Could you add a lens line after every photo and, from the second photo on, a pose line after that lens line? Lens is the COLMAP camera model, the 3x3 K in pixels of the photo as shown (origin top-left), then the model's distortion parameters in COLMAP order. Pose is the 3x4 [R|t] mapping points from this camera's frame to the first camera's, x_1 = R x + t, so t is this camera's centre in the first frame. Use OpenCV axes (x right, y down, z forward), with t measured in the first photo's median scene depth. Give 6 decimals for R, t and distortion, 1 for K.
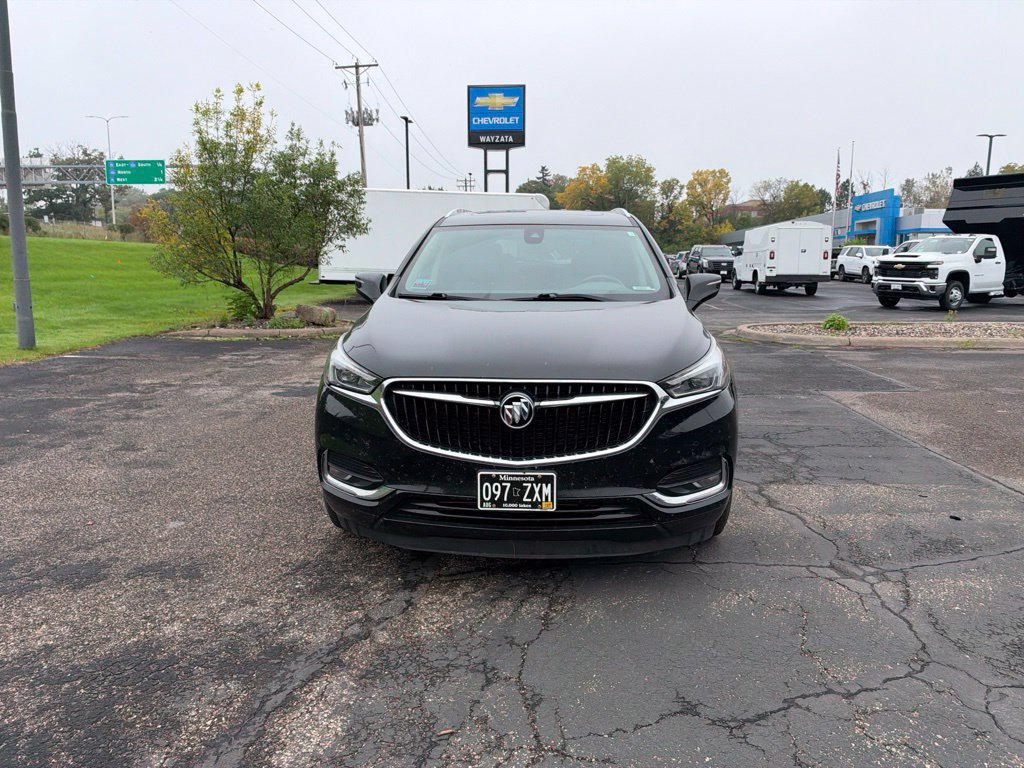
lens RADIAL K [[730.1, 0, 515.8], [0, 730.1, 375.1], [0, 0, 1]] dist [0.027344, -0.054835]
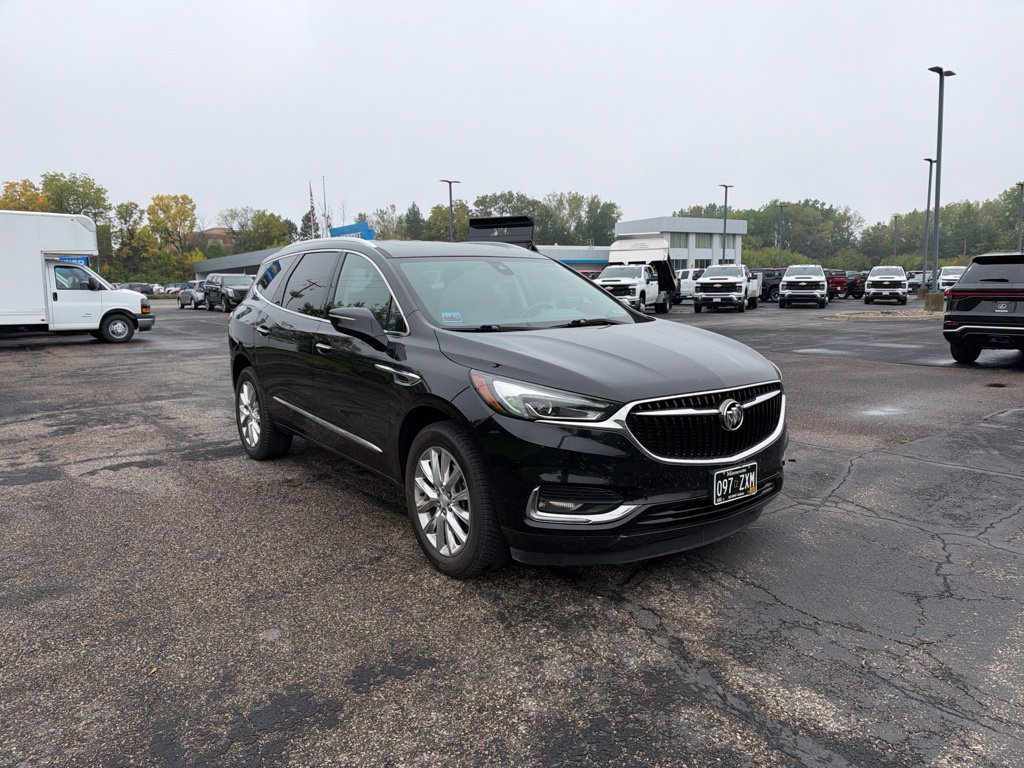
lens RADIAL K [[727.0, 0, 517.0], [0, 727.0, 388.8], [0, 0, 1]] dist [0.049463, -0.091027]
pose [[0.772847, -0.107337, 0.625449, -0.725375], [0.119495, 0.992576, 0.022686, -0.044671], [-0.623241, 0.057205, 0.779935, 0.206695]]
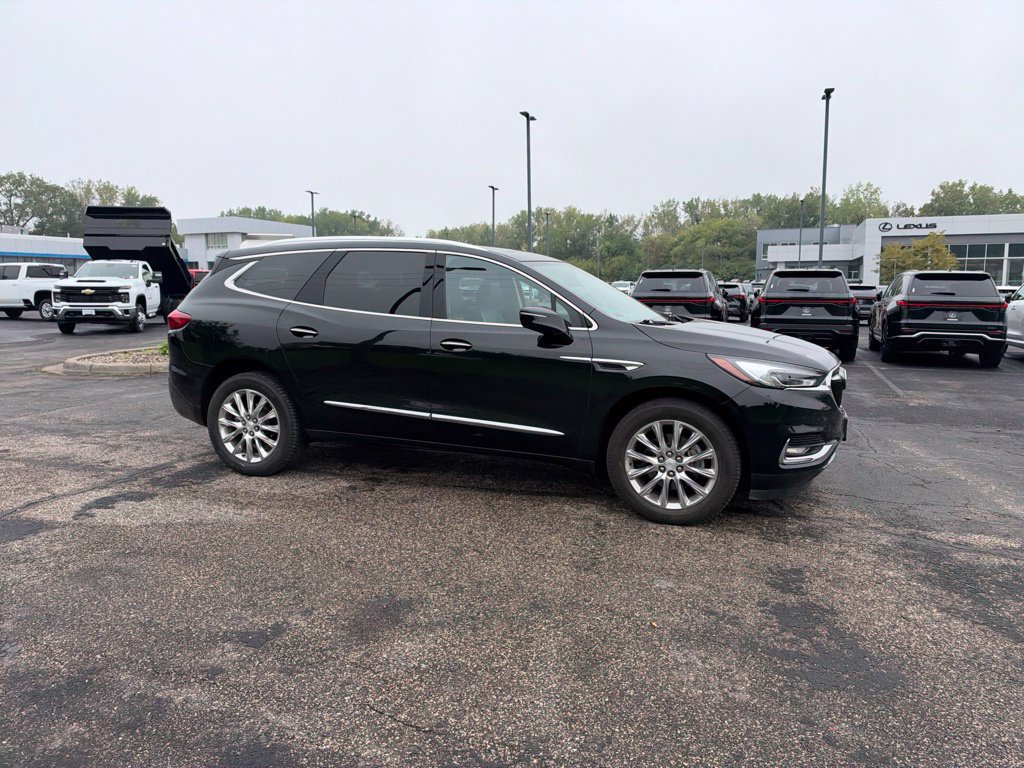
lens RADIAL K [[728.4, 0, 514.5], [0, 728.4, 379.4], [0, 0, 1]] dist [0.041598, -0.078306]
pose [[0.289435, -0.124356, 0.949085, -1.362062], [0.146997, 0.985538, 0.084303, -0.154271], [-0.945843, 0.115113, 0.303529, 0.871327]]
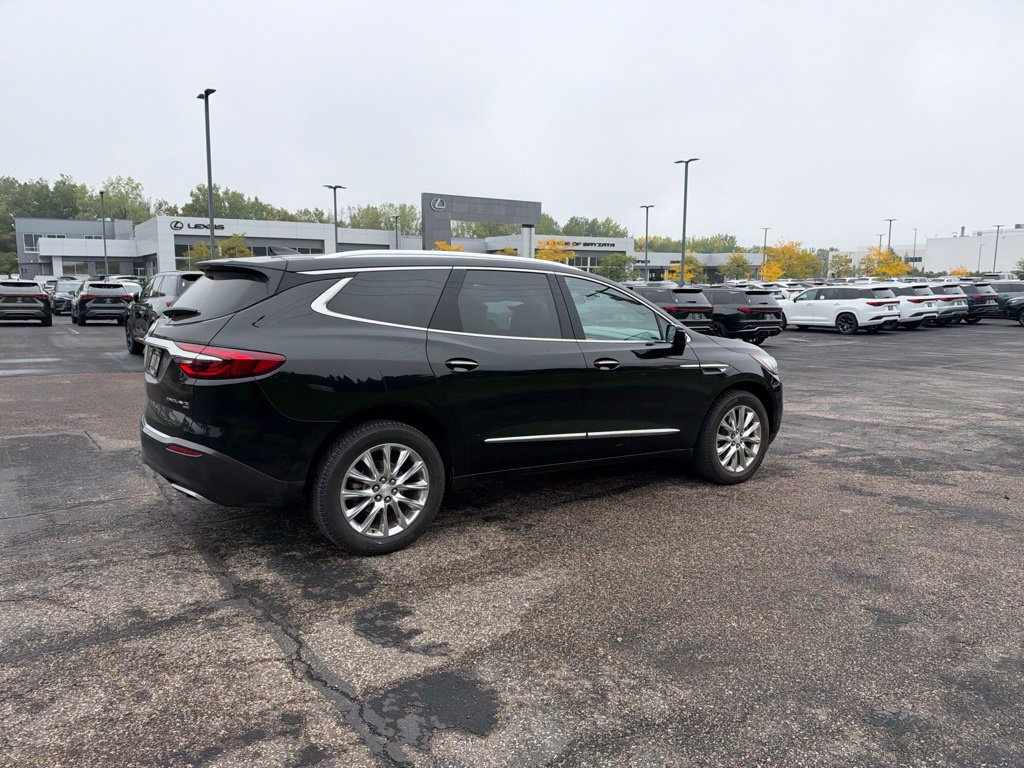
lens RADIAL K [[727.0, 0, 517.0], [0, 727.0, 388.8], [0, 0, 1]] dist [0.049463, -0.091027]
pose [[-0.603808, -0.120402, 0.787984, -1.141198], [0.108895, 0.966800, 0.231168, -0.396089], [-0.789657, 0.225389, -0.570651, 2.212066]]
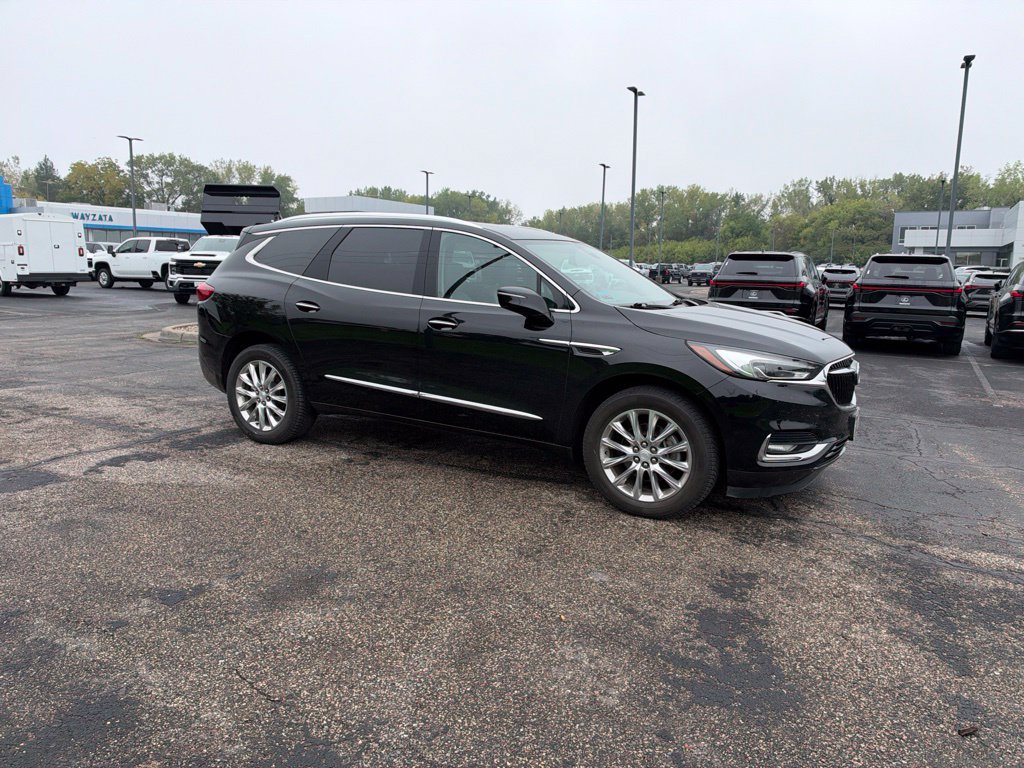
lens RADIAL K [[727.0, 0, 517.0], [0, 727.0, 388.8], [0, 0, 1]] dist [0.049463, -0.091027]
pose [[0.434440, -0.145082, 0.888939, -1.262437], [0.121387, 0.987369, 0.101822, -0.123403], [-0.892483, 0.063670, 0.446564, 0.681948]]
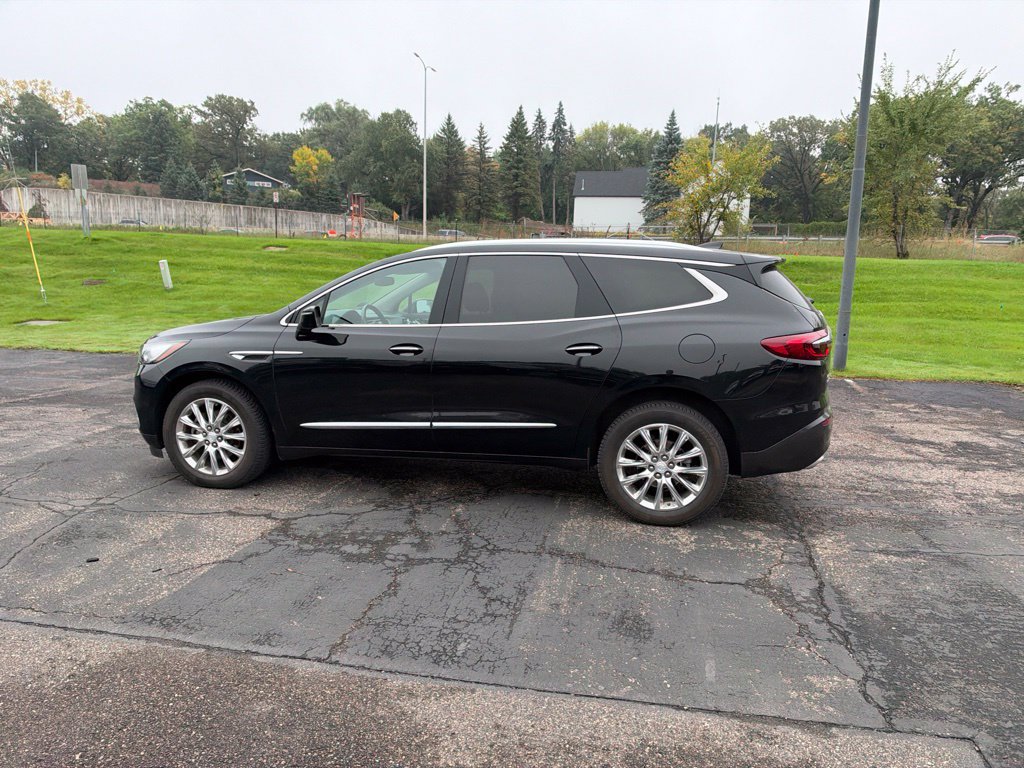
lens RADIAL K [[730.1, 0, 515.8], [0, 730.1, 375.1], [0, 0, 1]] dist [0.027344, -0.054835]
pose [[-0.151567, 0.122241, -0.980859, 1.459287], [-0.170447, 0.974226, 0.147753, -0.284168], [0.973640, 0.189579, -0.126825, 1.651234]]
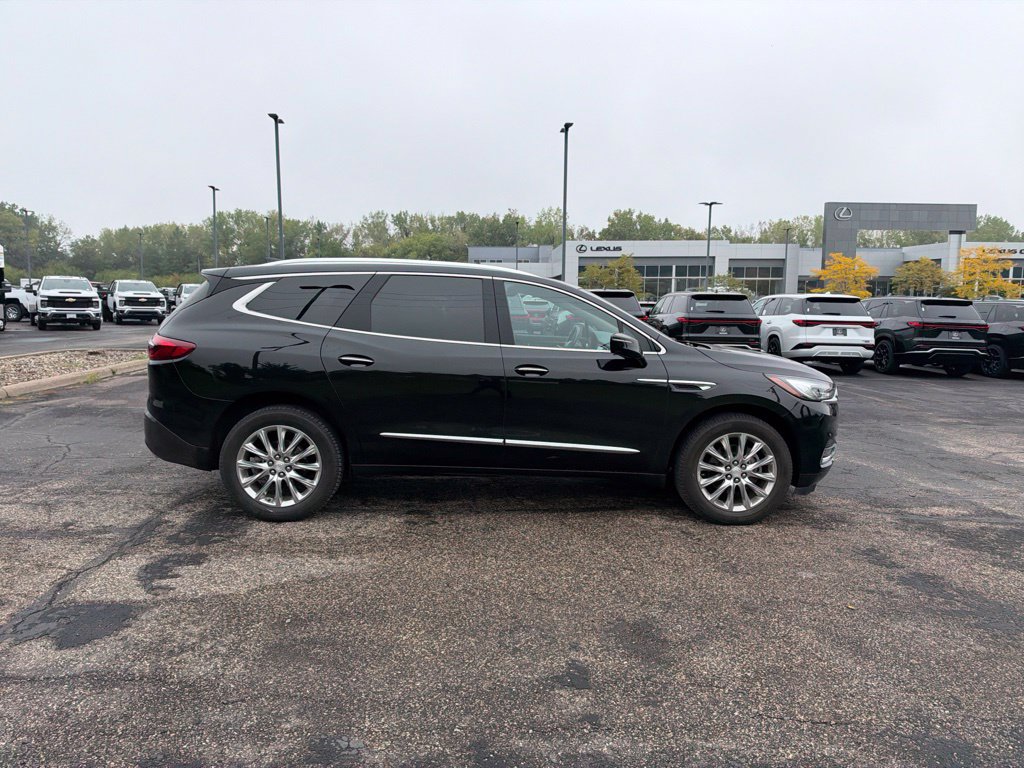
lens RADIAL K [[725.7, 0, 513.7], [0, 725.7, 383.2], [0, 0, 1]] dist [0.066249, -0.122268]
pose [[-0.099103, -0.119413, 0.987886, -1.449654], [0.139103, 0.981363, 0.132579, -0.272264], [-0.985307, 0.150557, -0.080645, 1.469096]]
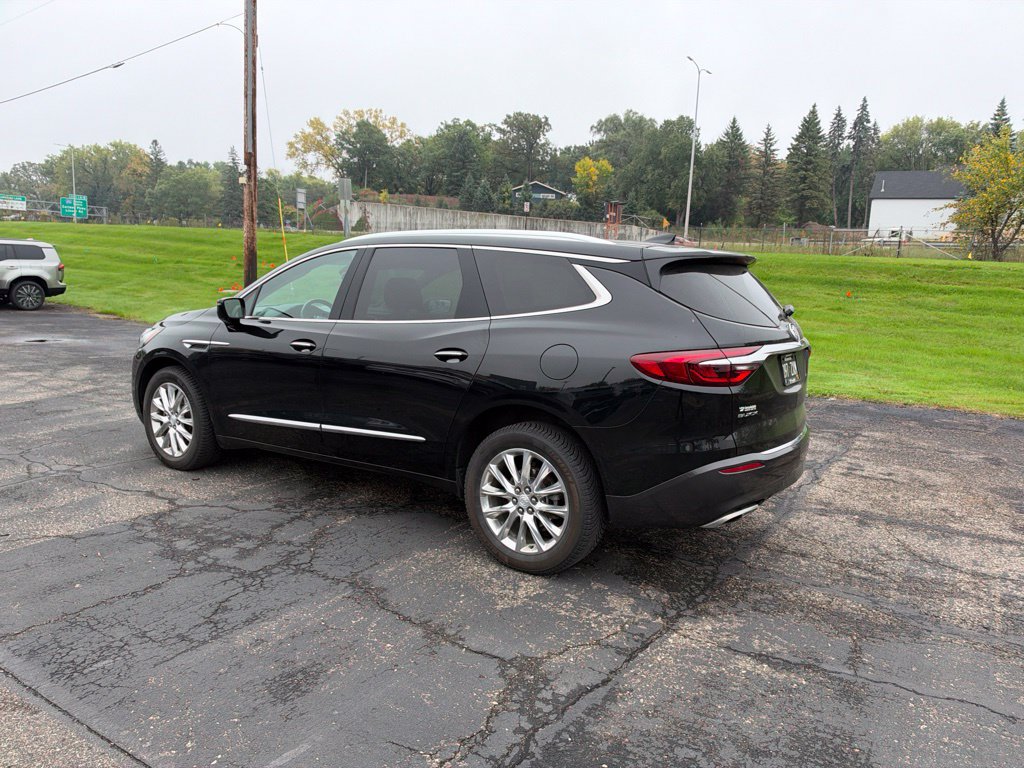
lens RADIAL K [[728.4, 0, 514.5], [0, 728.4, 379.4], [0, 0, 1]] dist [0.041598, -0.078306]
pose [[-0.501113, 0.094605, -0.860195, 1.127436], [-0.173094, 0.962962, 0.206744, -0.362200], [0.847894, 0.252497, -0.466177, 2.152819]]
